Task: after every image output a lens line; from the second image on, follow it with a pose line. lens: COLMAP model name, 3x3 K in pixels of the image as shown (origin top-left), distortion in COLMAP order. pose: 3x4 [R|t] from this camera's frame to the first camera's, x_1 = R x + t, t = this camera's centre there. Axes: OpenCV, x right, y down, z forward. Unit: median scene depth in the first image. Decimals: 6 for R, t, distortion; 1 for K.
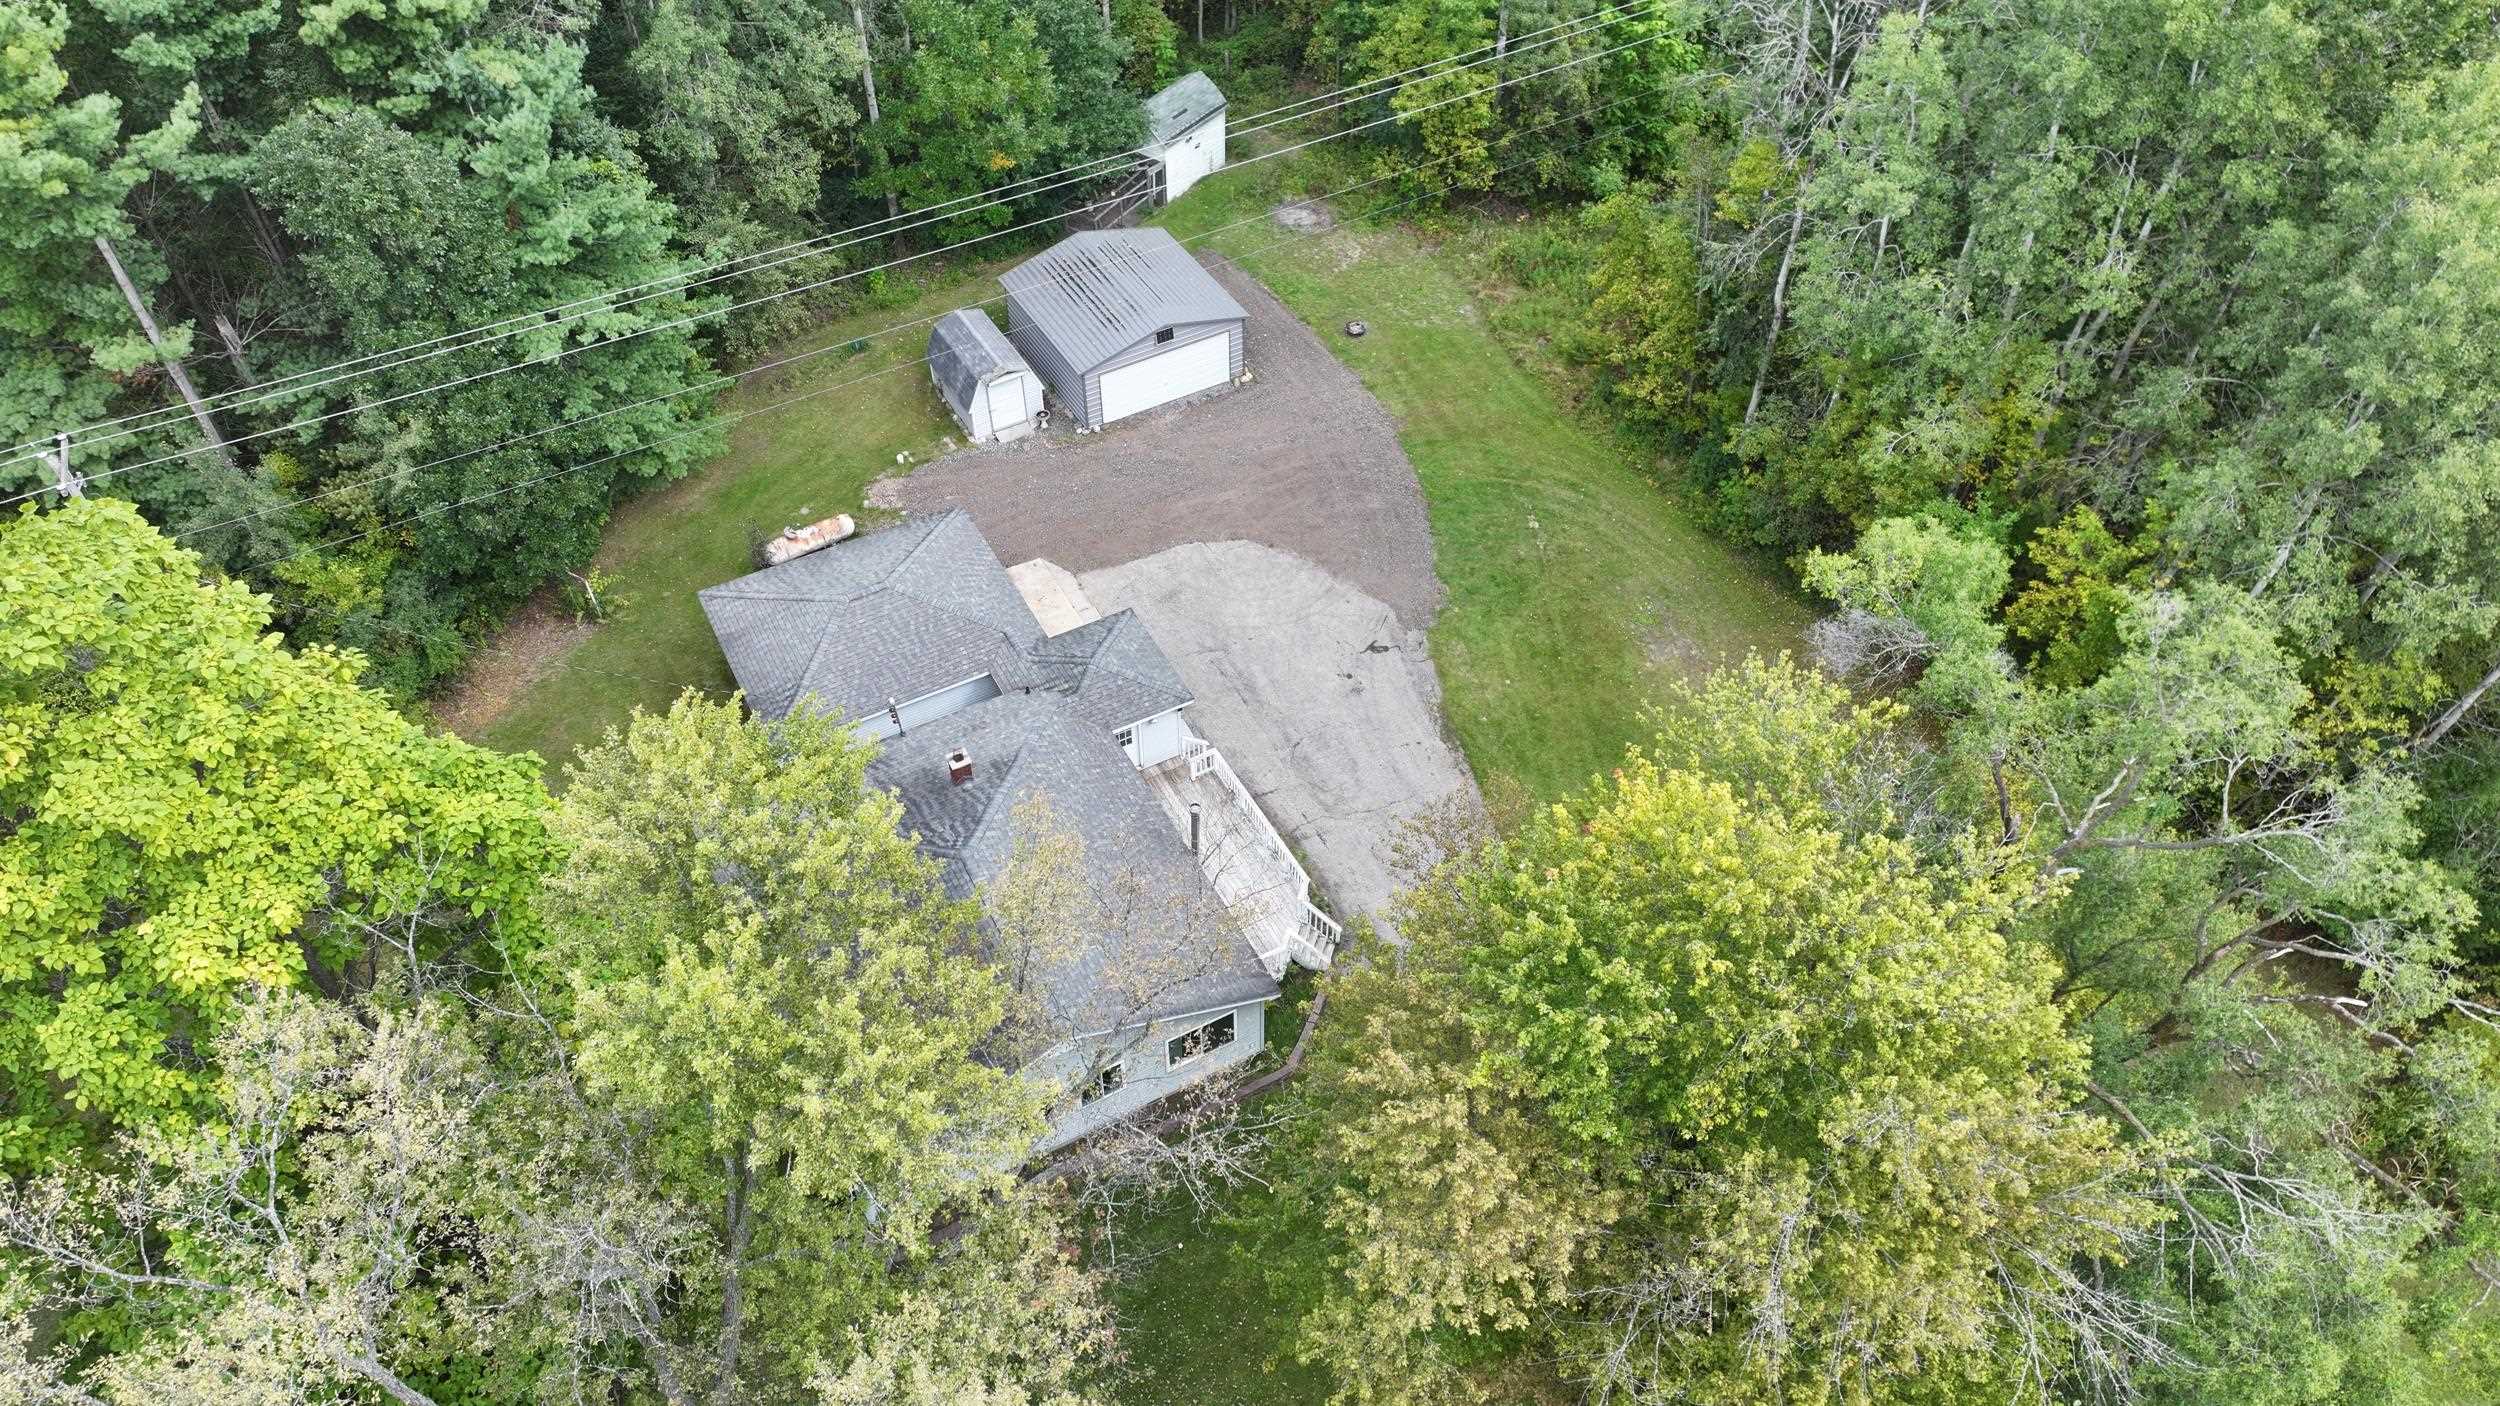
lens RADIAL K [[1745.3, 0, 1245.1], [0, 1745.3, 685.0], [0, 0, 1]] dist [0.006593, 0.007154]
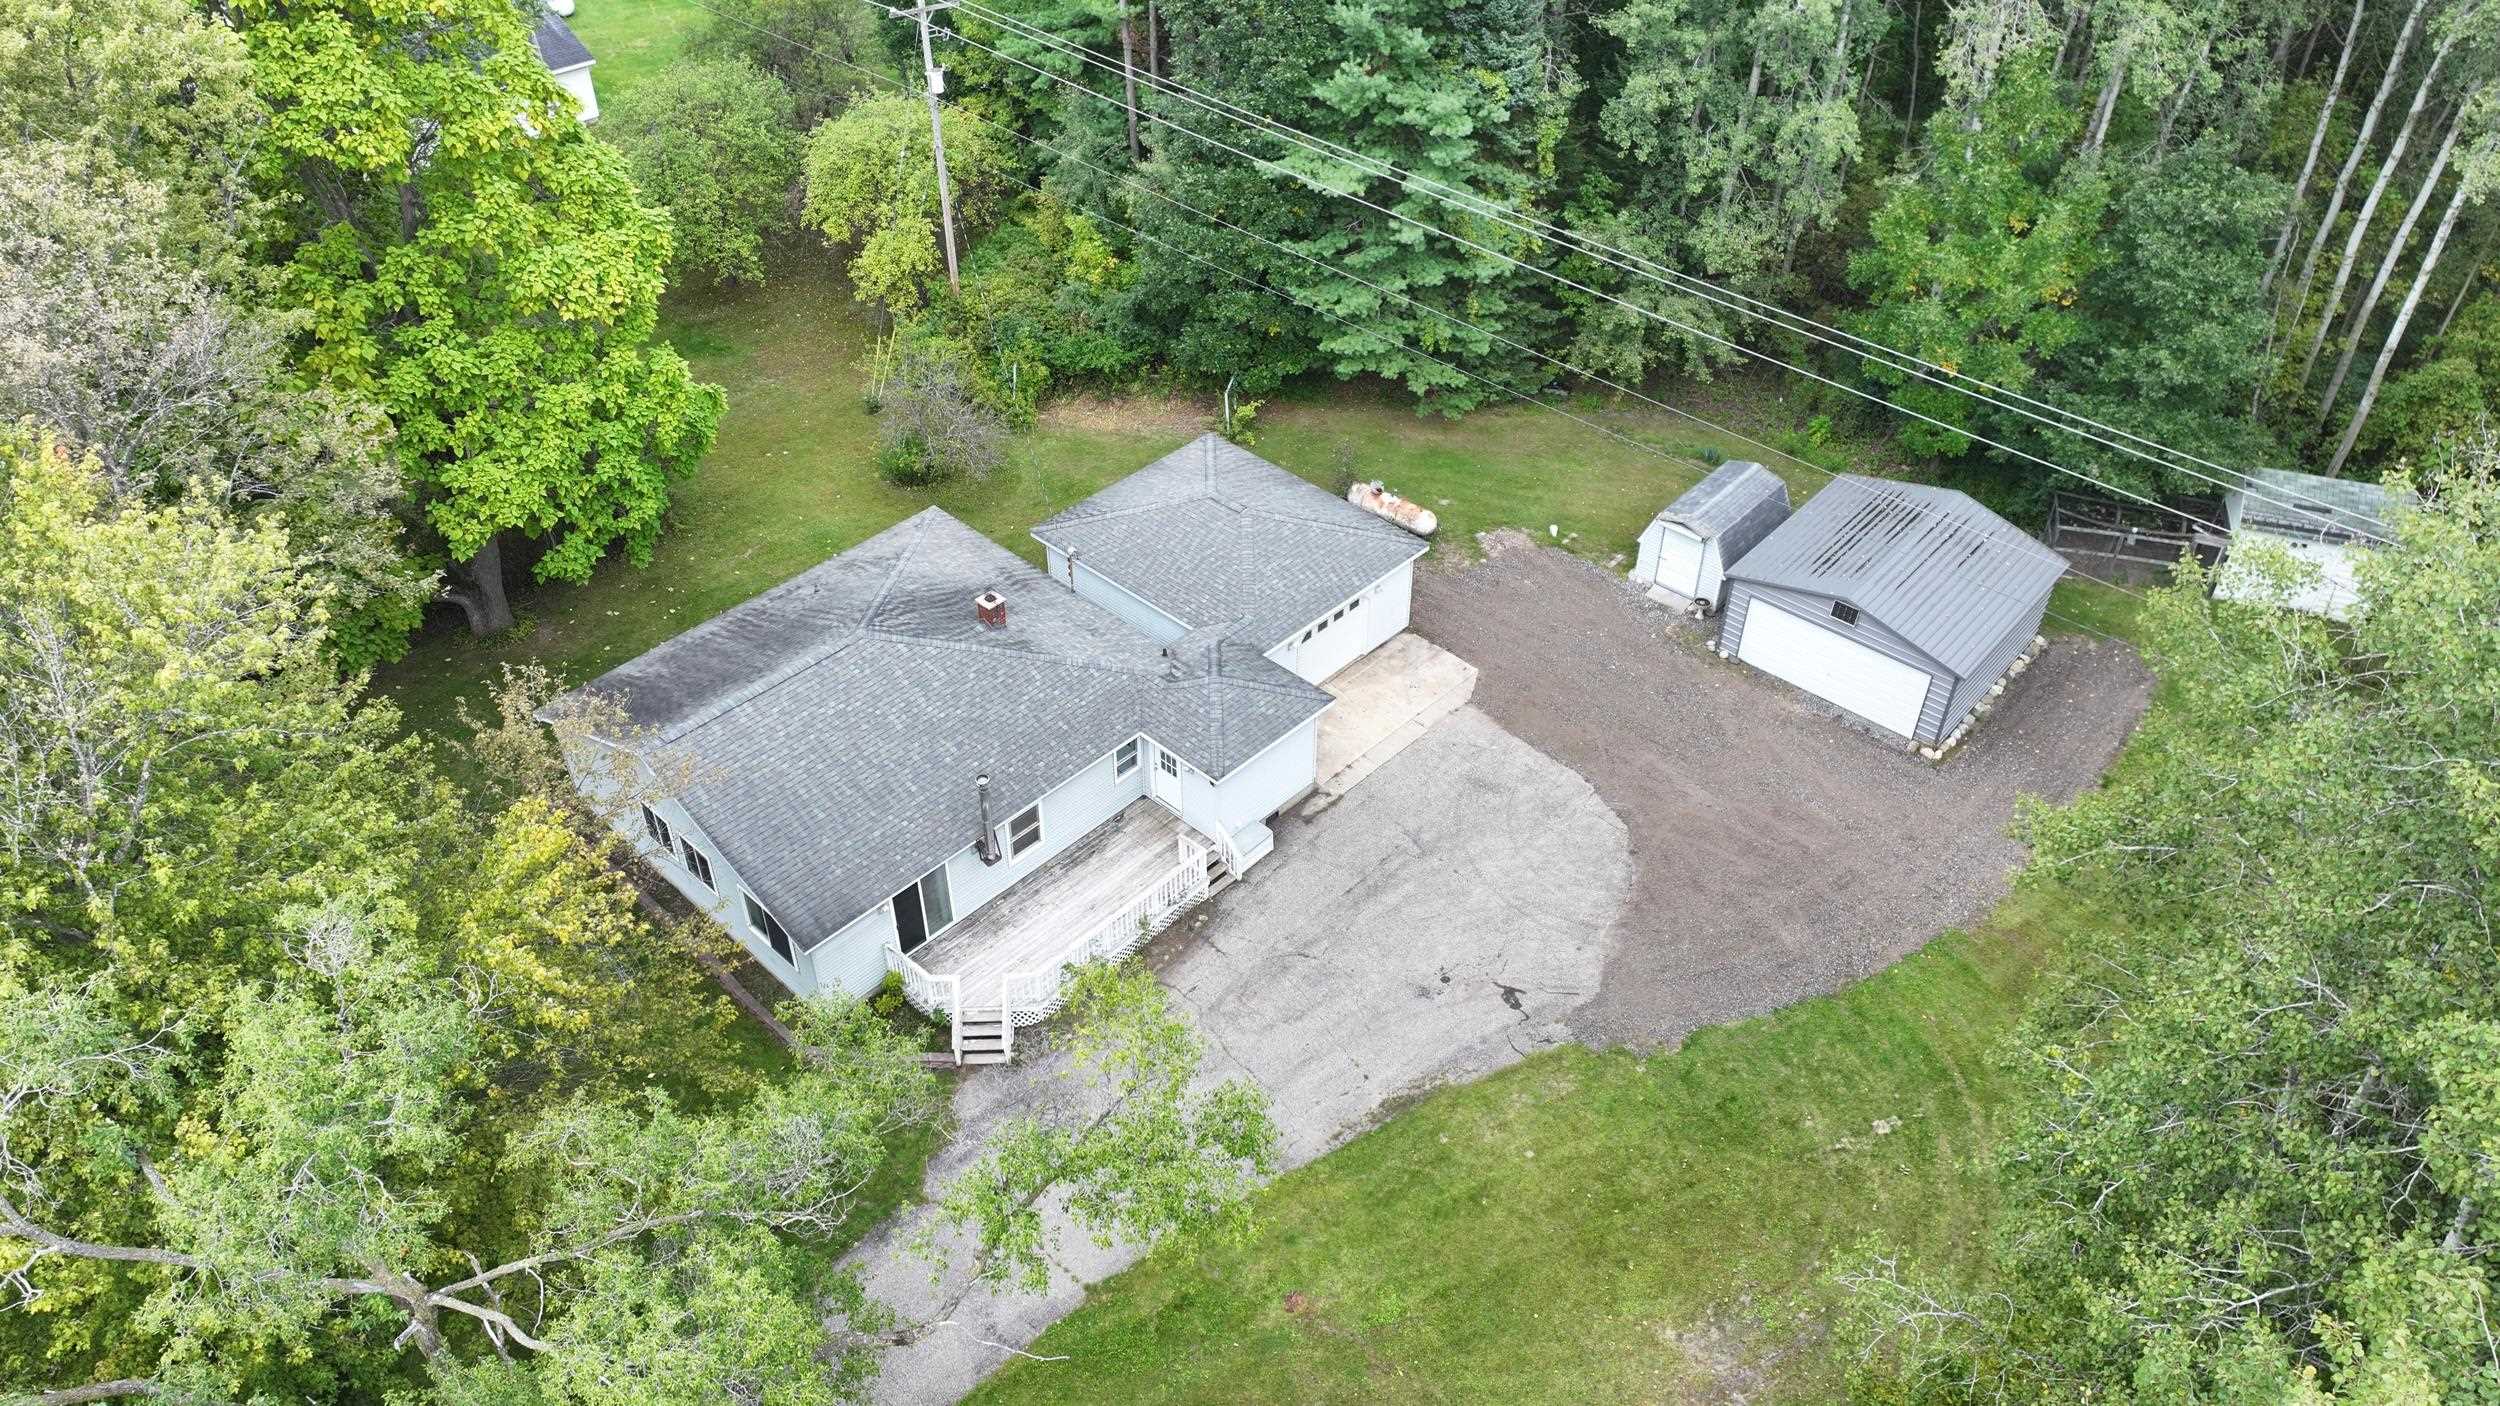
lens RADIAL K [[1745.3, 0, 1249.2], [0, 1745.3, 709.8], [0, 0, 1]] dist [0.006593, 0.007154]
pose [[0.314175, 0.612753, -0.725140, 0.469939], [-0.692857, 0.670173, 0.266116, -0.207689], [0.649033, 0.418811, 0.635102, 0.404288]]
